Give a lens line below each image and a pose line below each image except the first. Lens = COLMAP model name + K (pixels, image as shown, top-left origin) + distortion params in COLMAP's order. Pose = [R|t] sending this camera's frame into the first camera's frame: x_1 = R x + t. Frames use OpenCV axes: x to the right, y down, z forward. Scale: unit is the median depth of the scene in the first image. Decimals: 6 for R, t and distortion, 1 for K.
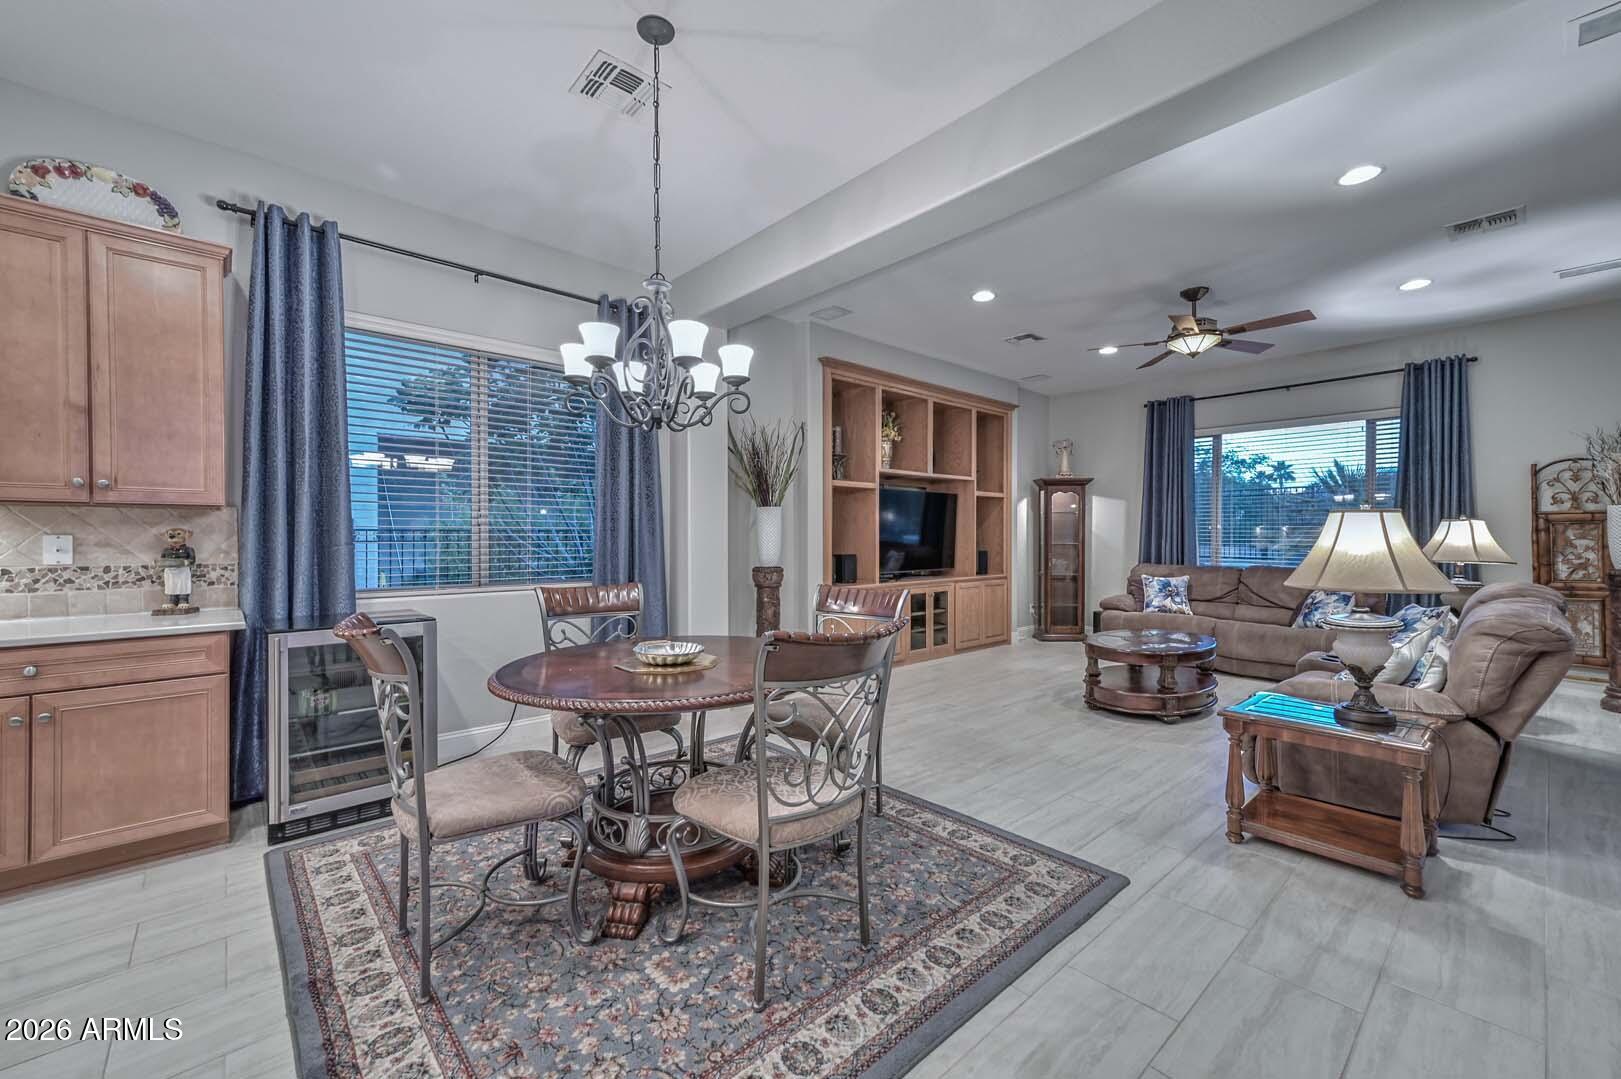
lens RADIAL K [[652.7, 0, 813.7], [0, 652.7, 541.0], [0, 0, 1]] dist [0.015976, 0.000105]
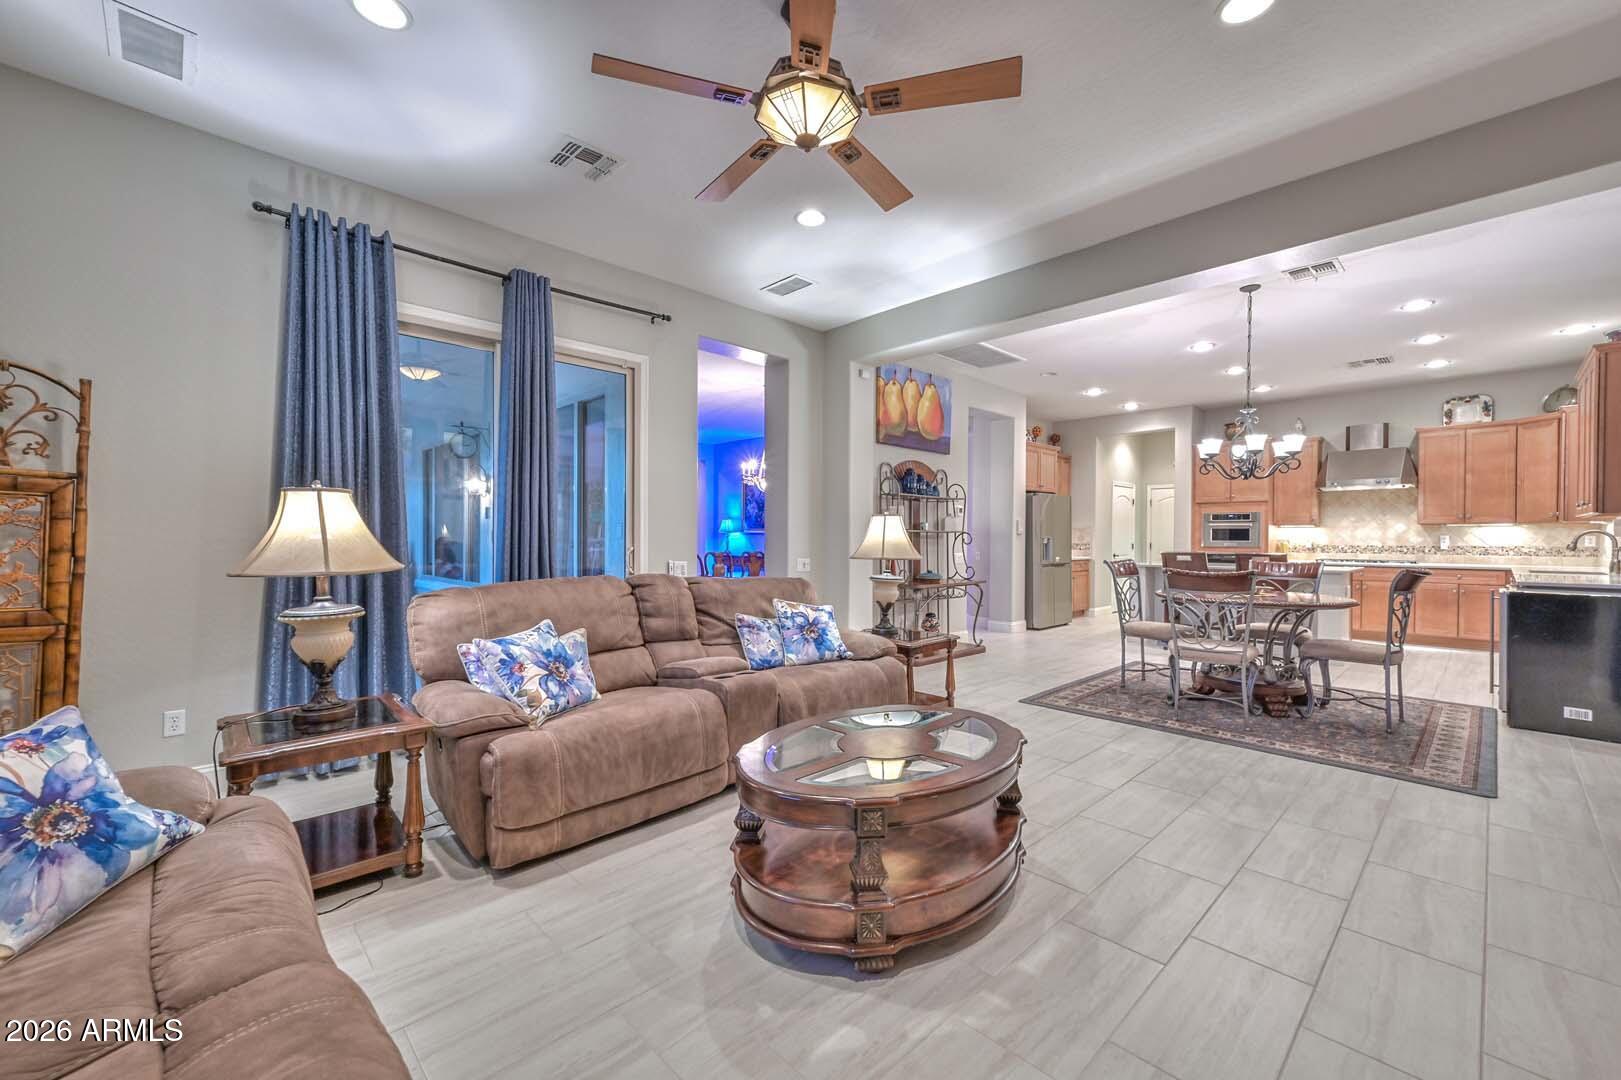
lens RADIAL K [[652.7, 0, 813.7], [0, 652.7, 541.5], [0, 0, 1]] dist [0.015976, 0.000105]
pose [[-0.999355, -0.004145, -0.035677, 0.606469], [-0.004687, 0.999875, 0.015130, -0.000730], [0.035610, 0.015287, -0.999249, 1.526889]]
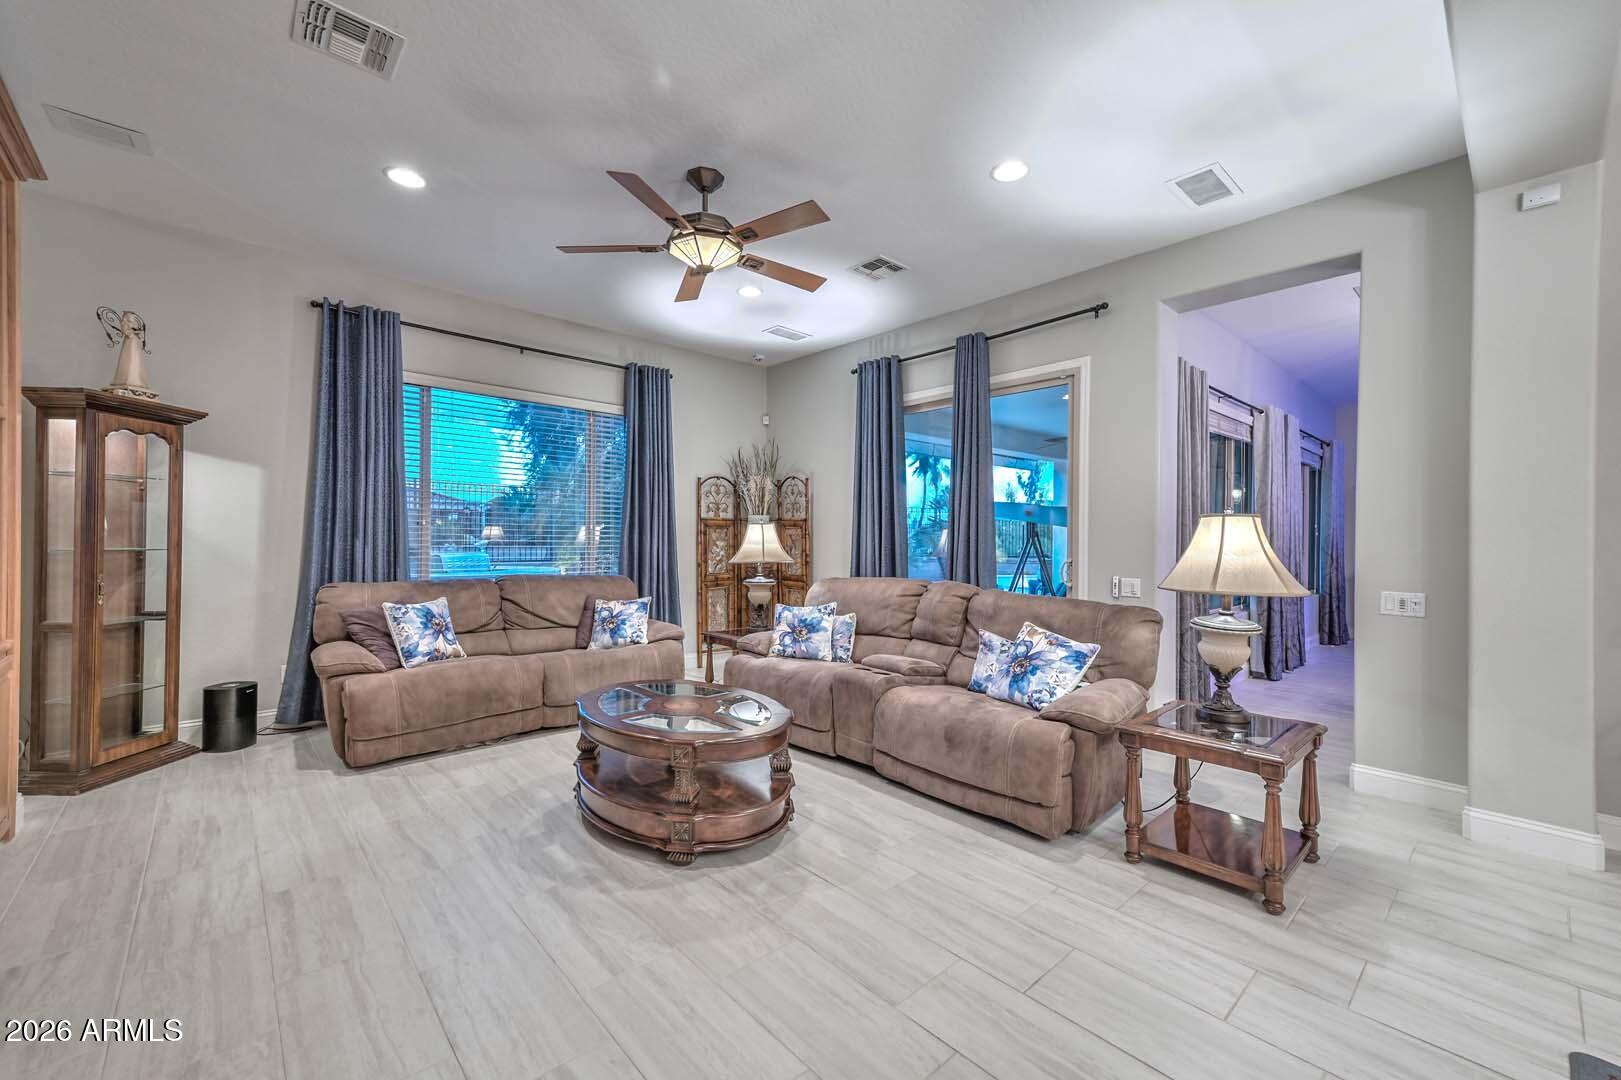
lens RADIAL K [[652.7, 0, 813.7], [0, 652.7, 541.5], [0, 0, 1]] dist [0.015976, 0.000105]
pose [[-0.007552, -0.003753, 0.999964, -0.106130], [-0.000502, 0.999993, 0.003749, -0.005793], [-0.999971, -0.000474, -0.007554, 0.917146]]
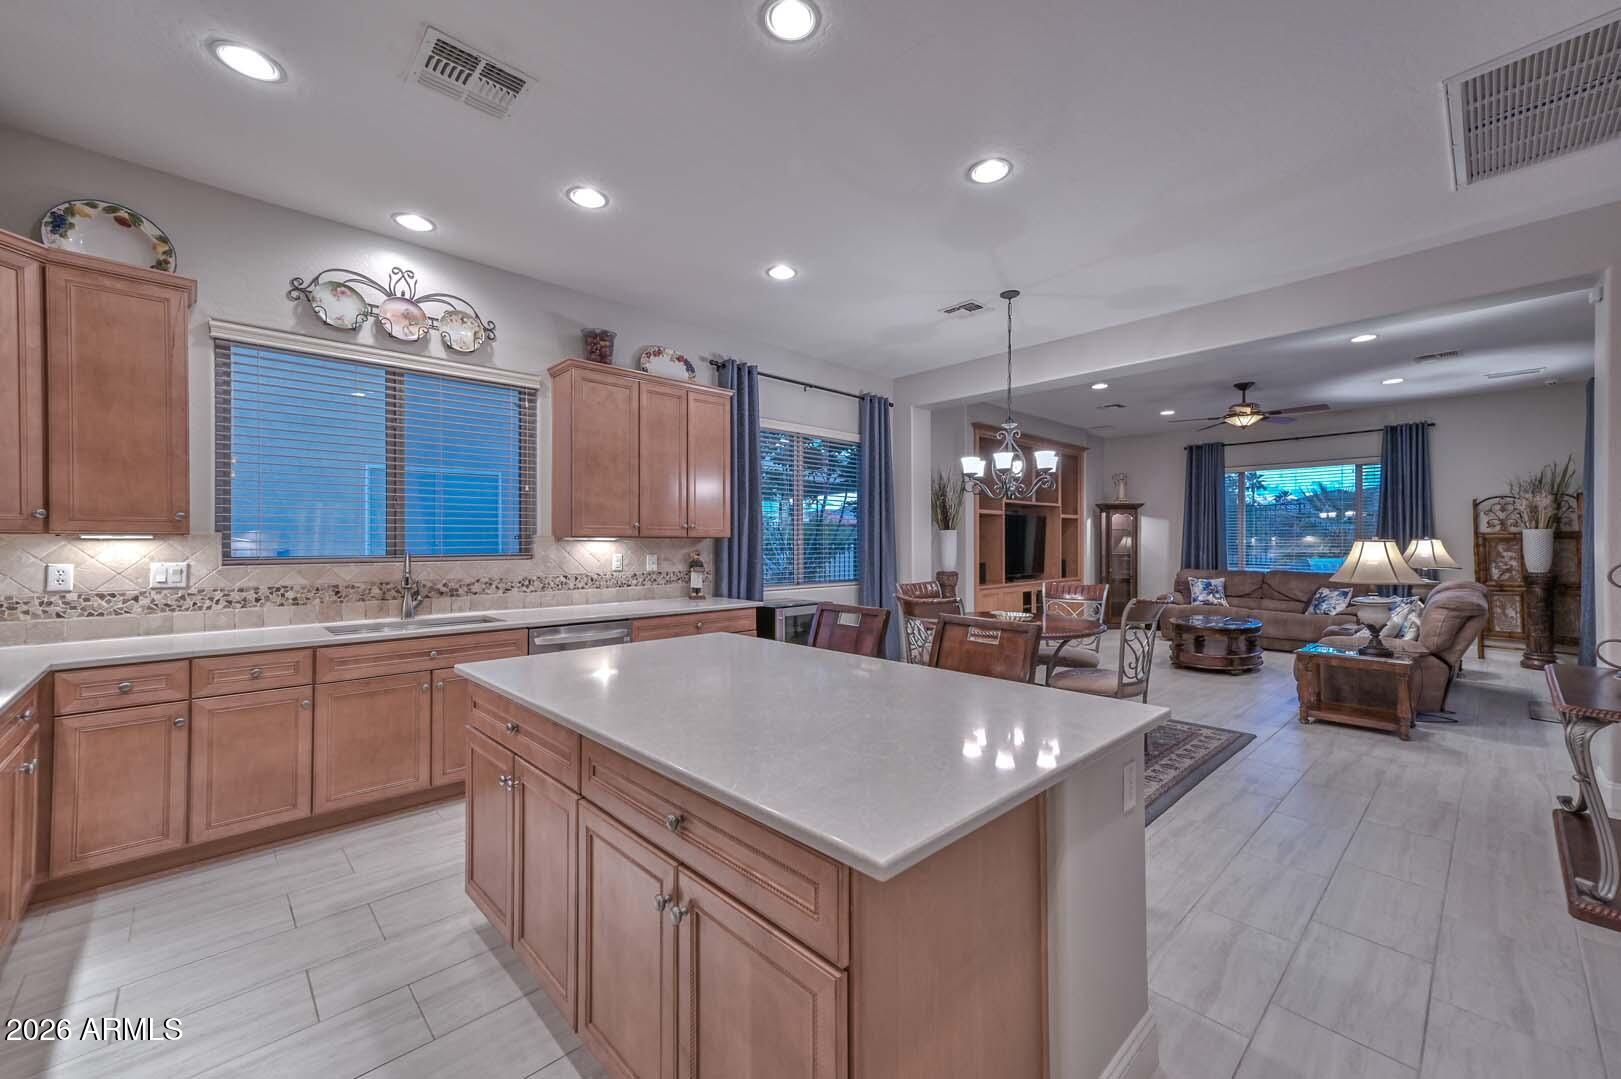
lens RADIAL K [[641.2, 0, 813.1], [0, 641.2, 541.7], [0, 0, 1]] dist [0.026862, -0.000084]
pose [[0.999677, -0.001292, 0.025373, -0.434730], [0.001501, 0.999965, -0.008247, -0.016553], [-0.025362, 0.008282, 0.999644, -0.438319]]
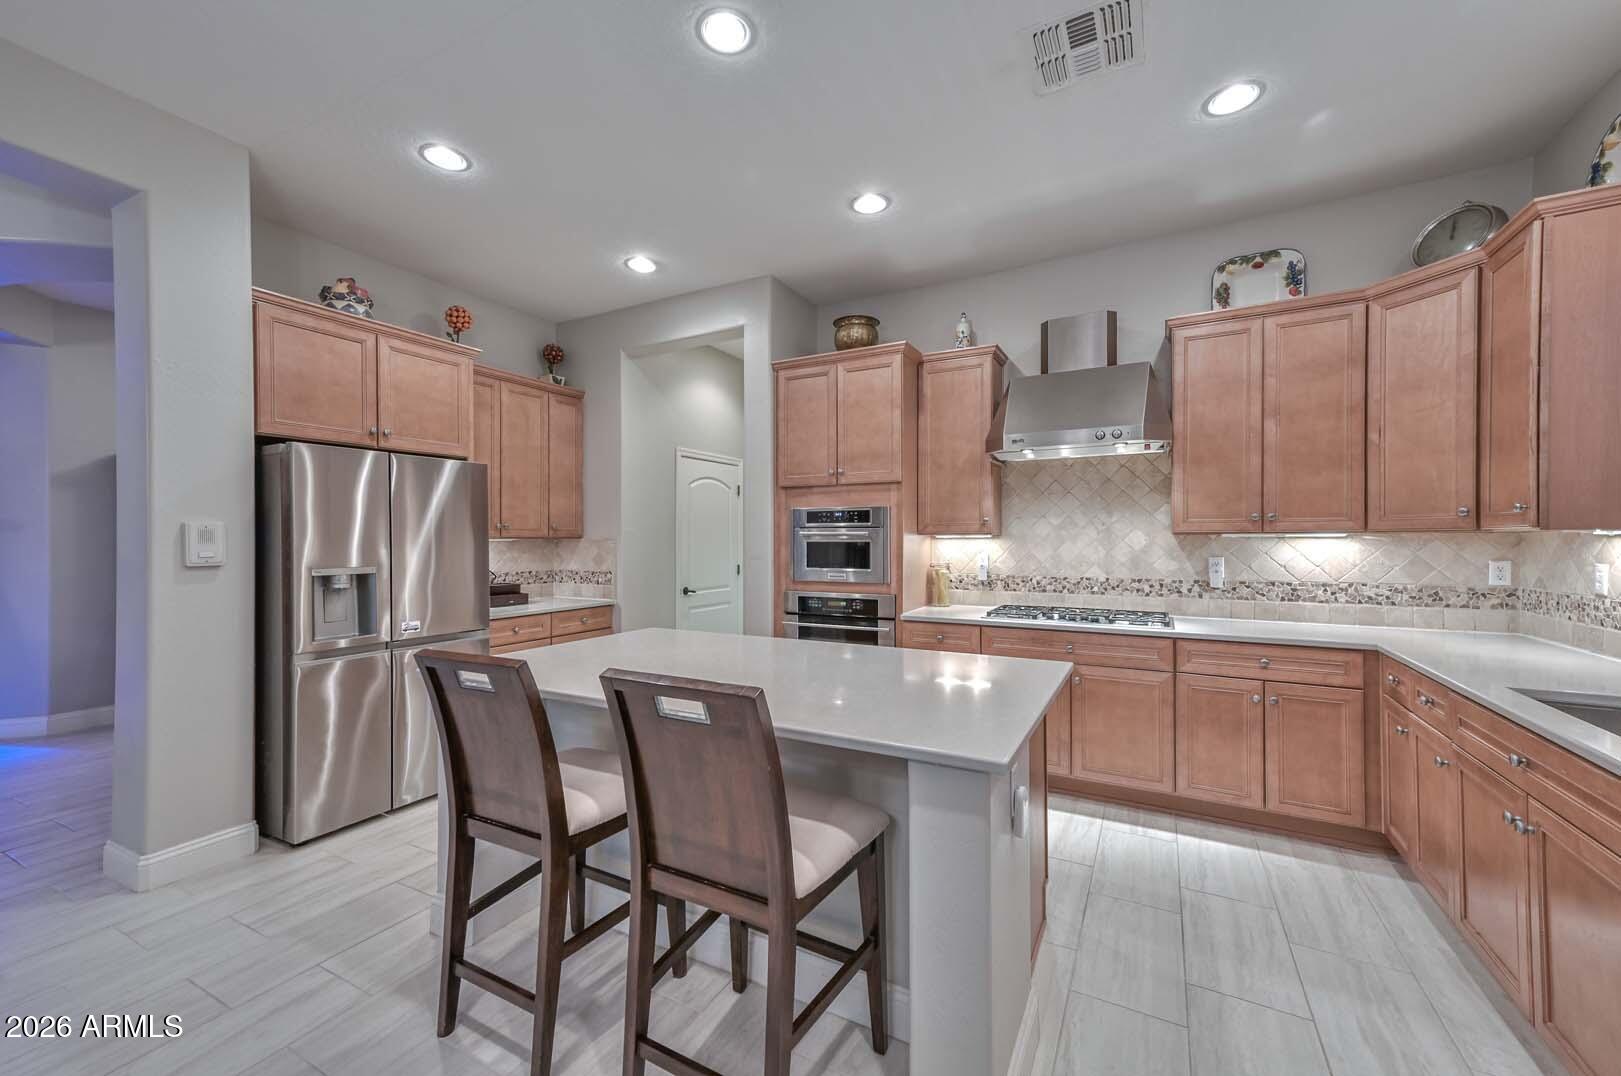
lens RADIAL K [[641.2, 0, 813.1], [0, 641.2, 540.2], [0, 0, 1]] dist [0.026862, -0.000084]
pose [[-0.942856, 0.001946, -0.333194, -0.340495], [-0.000931, 0.999964, 0.008475, -0.024463], [0.333199, 0.008301, -0.942820, 0.476761]]
